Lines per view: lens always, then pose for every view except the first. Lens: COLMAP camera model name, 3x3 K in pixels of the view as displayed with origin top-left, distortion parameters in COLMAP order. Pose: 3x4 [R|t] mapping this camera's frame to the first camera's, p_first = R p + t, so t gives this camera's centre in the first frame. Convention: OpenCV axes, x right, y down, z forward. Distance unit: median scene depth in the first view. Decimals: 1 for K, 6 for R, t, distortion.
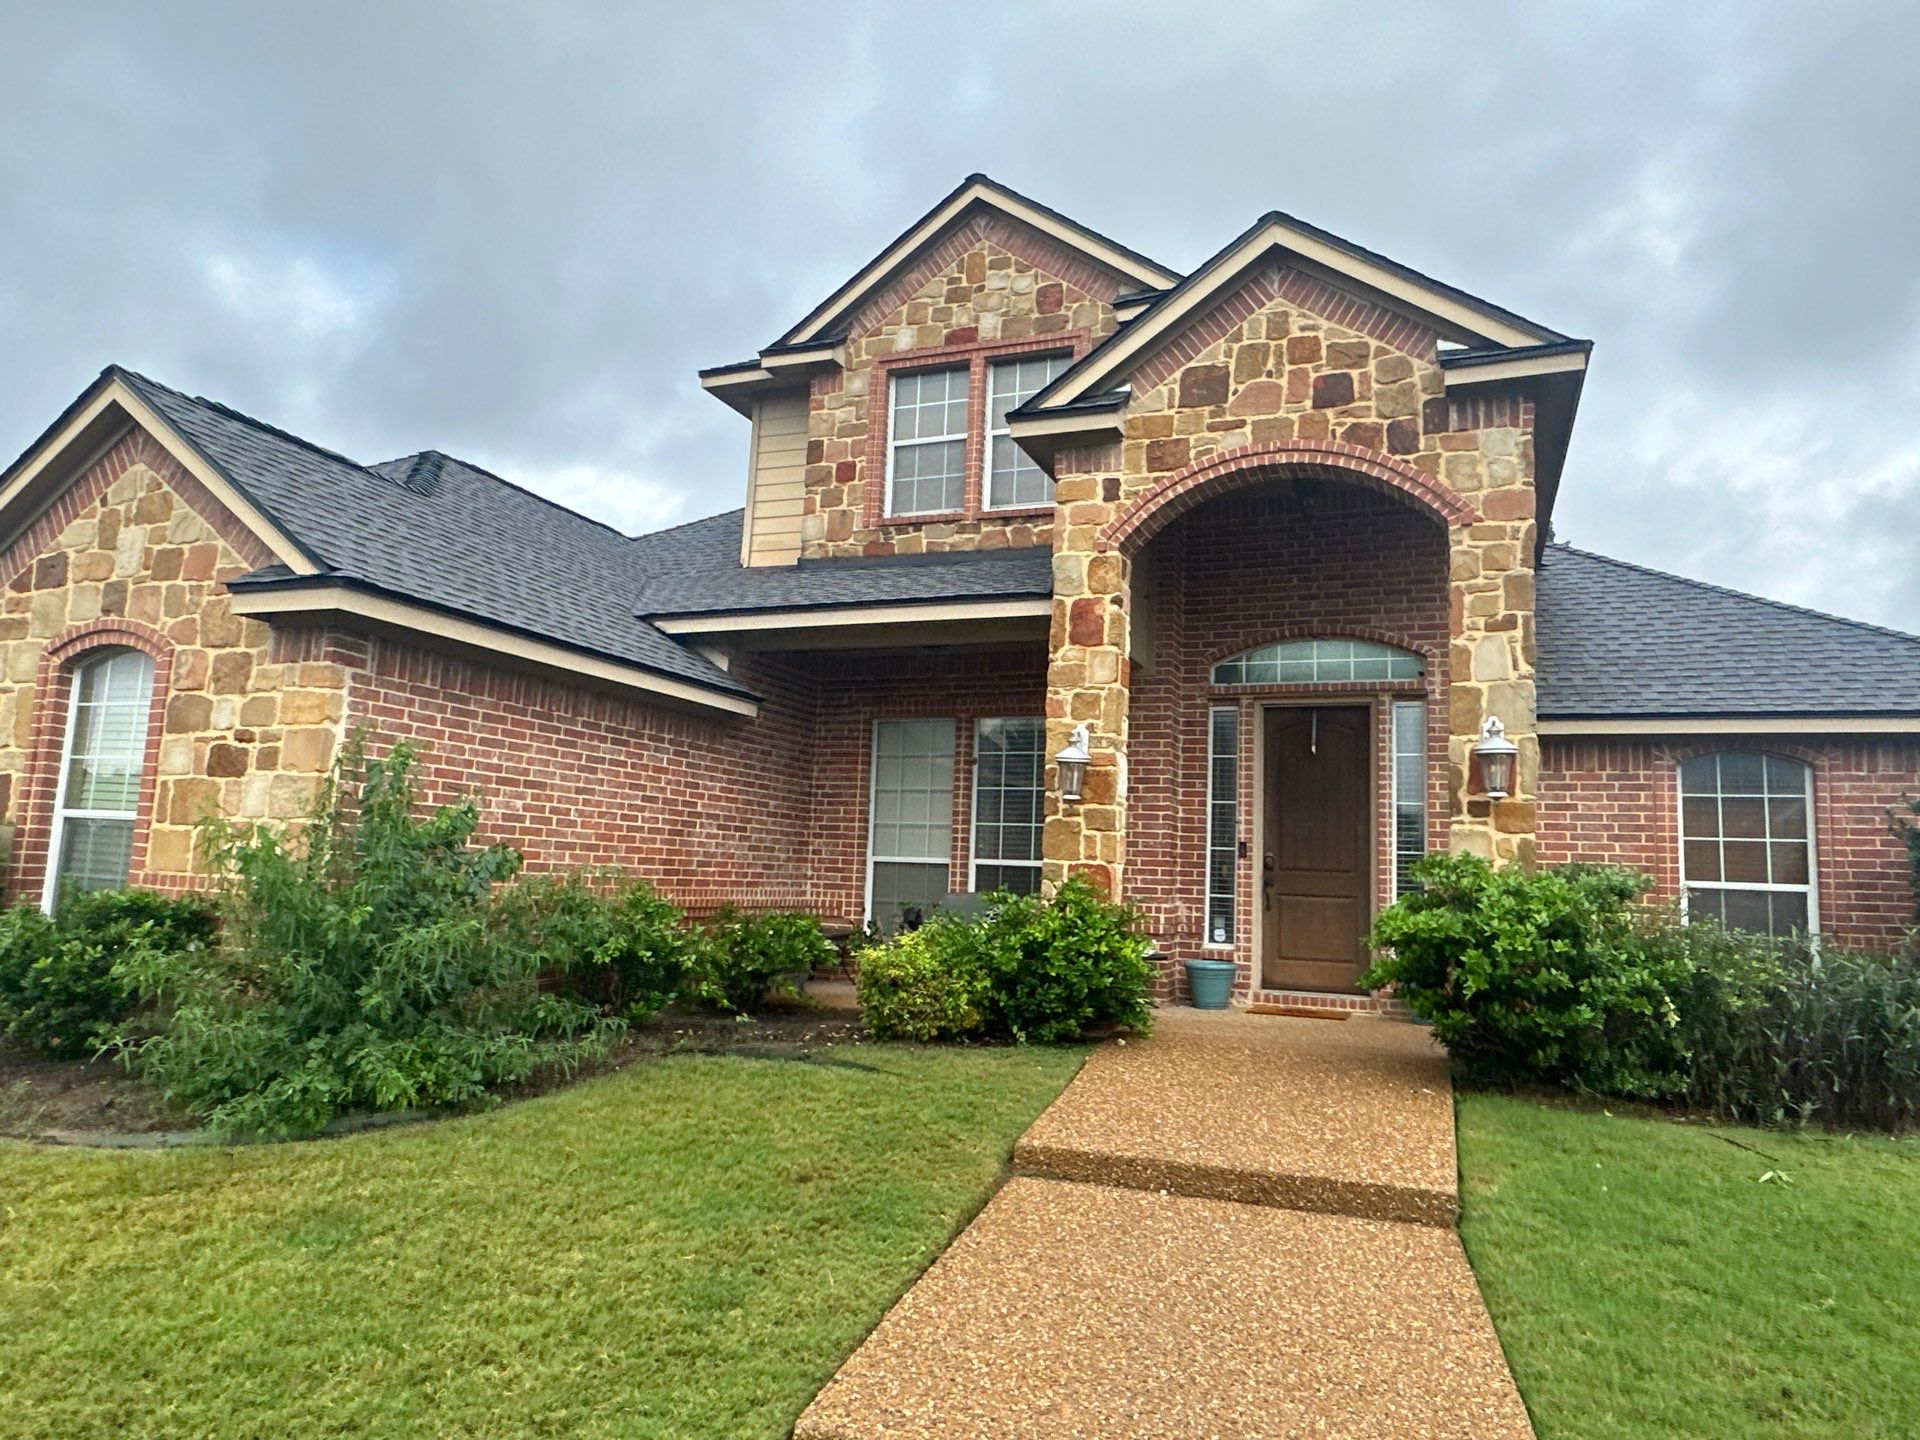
lens RADIAL K [[1230.7, 0, 964.6], [0, 1230.7, 717.1], [0, 0, 1]] dist [-0.005191, 0.000071]
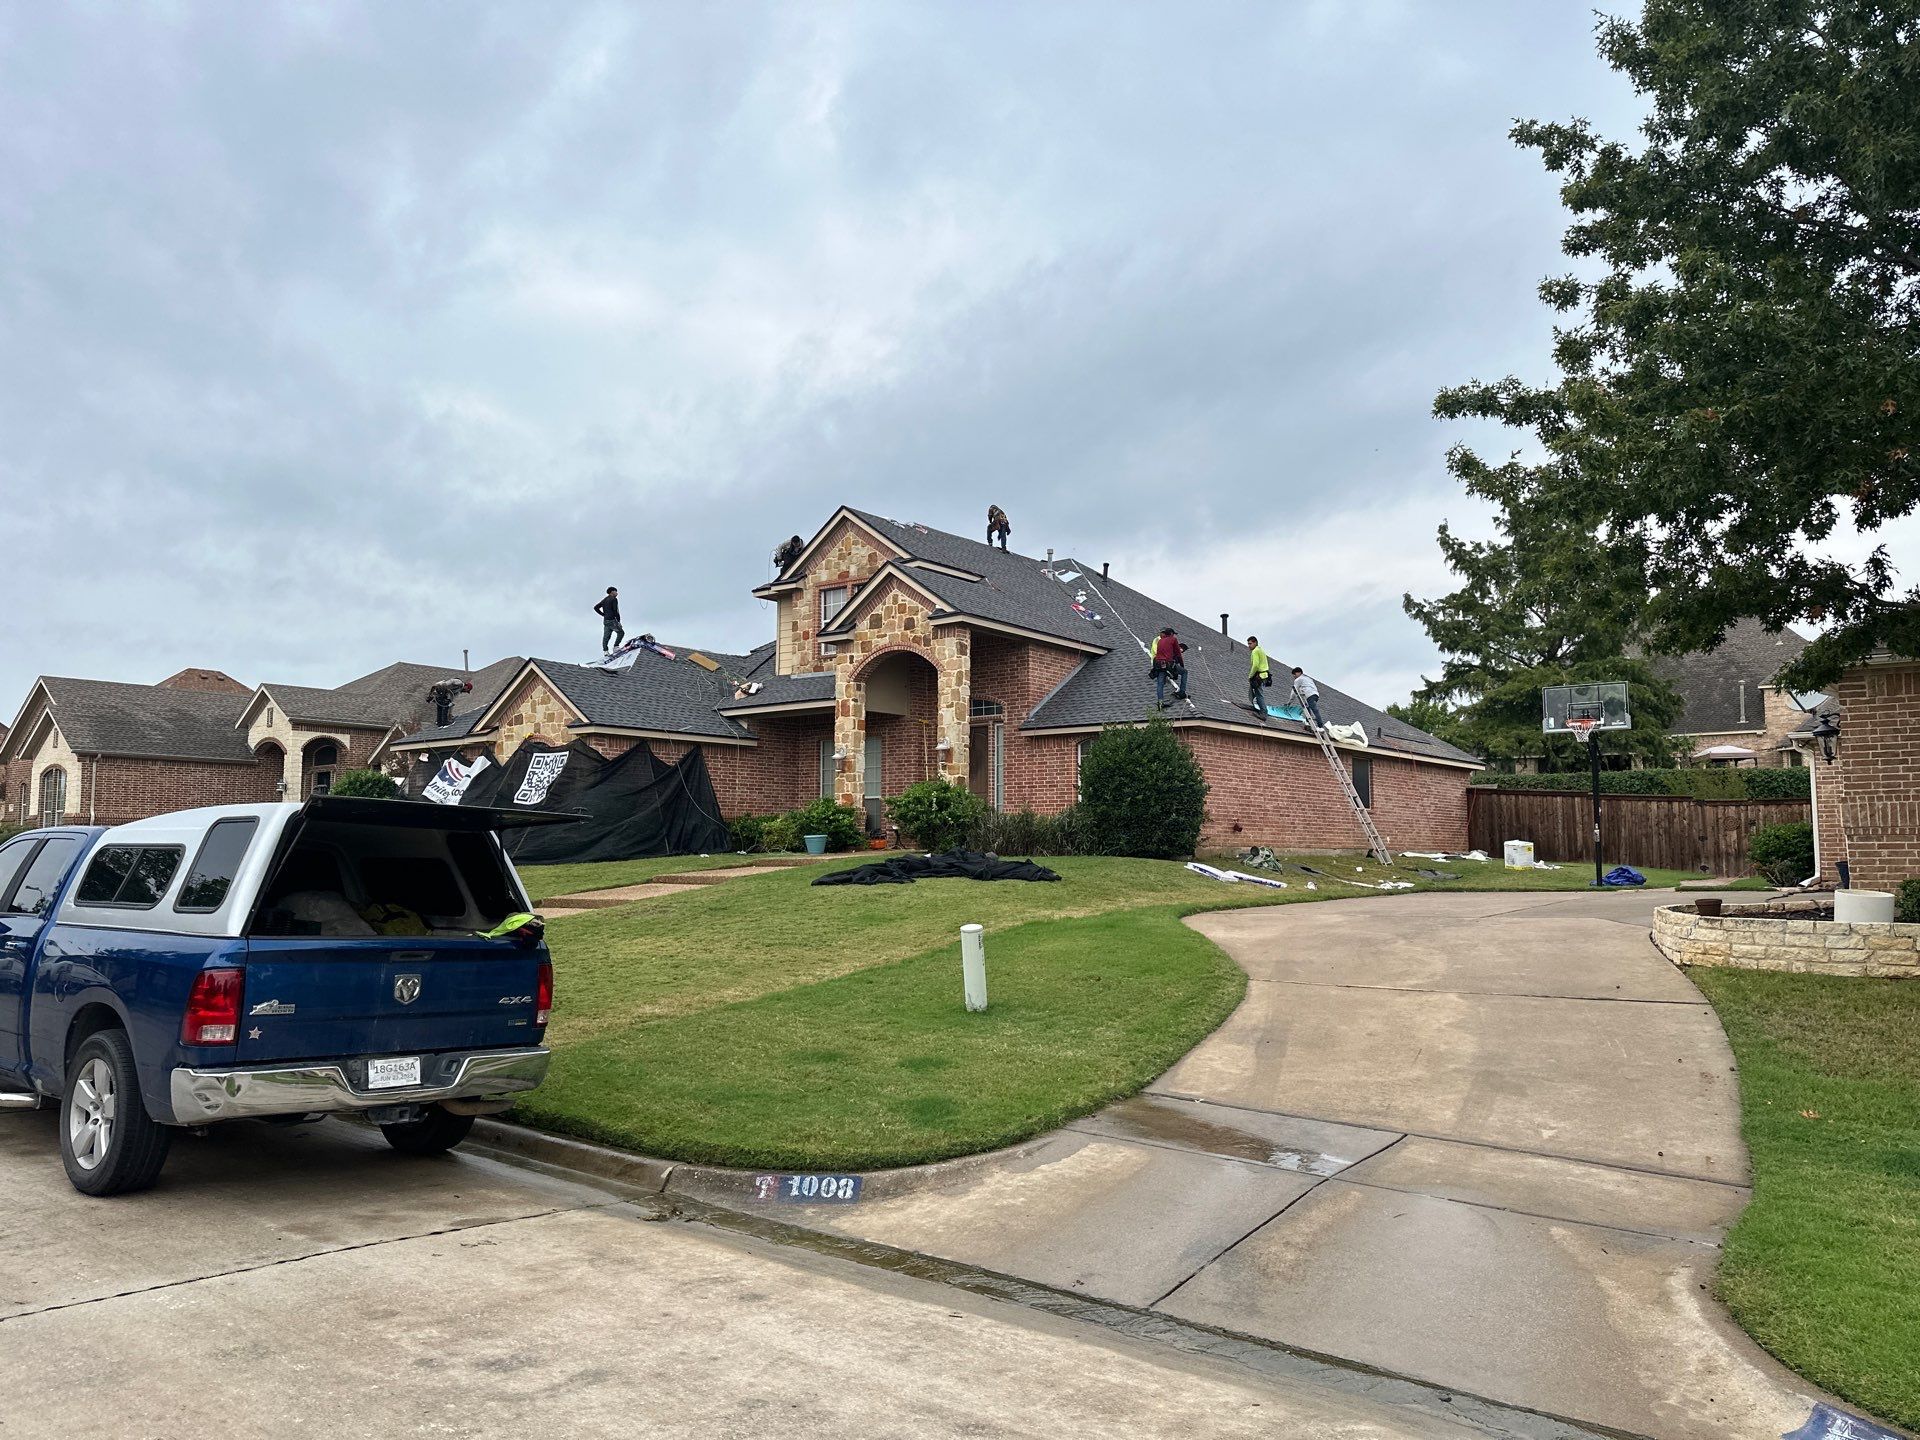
lens RADIAL K [[1334.2, 0, 1005.0], [0, 1334.2, 741.7], [0, 0, 1]] dist [0.077716, -0.040868]
pose [[0.965800, -0.062164, -0.251725, 1.250342], [0.073688, 0.996609, 0.036607, -0.087888], [0.248596, -0.053904, 0.967106, -1.913944]]
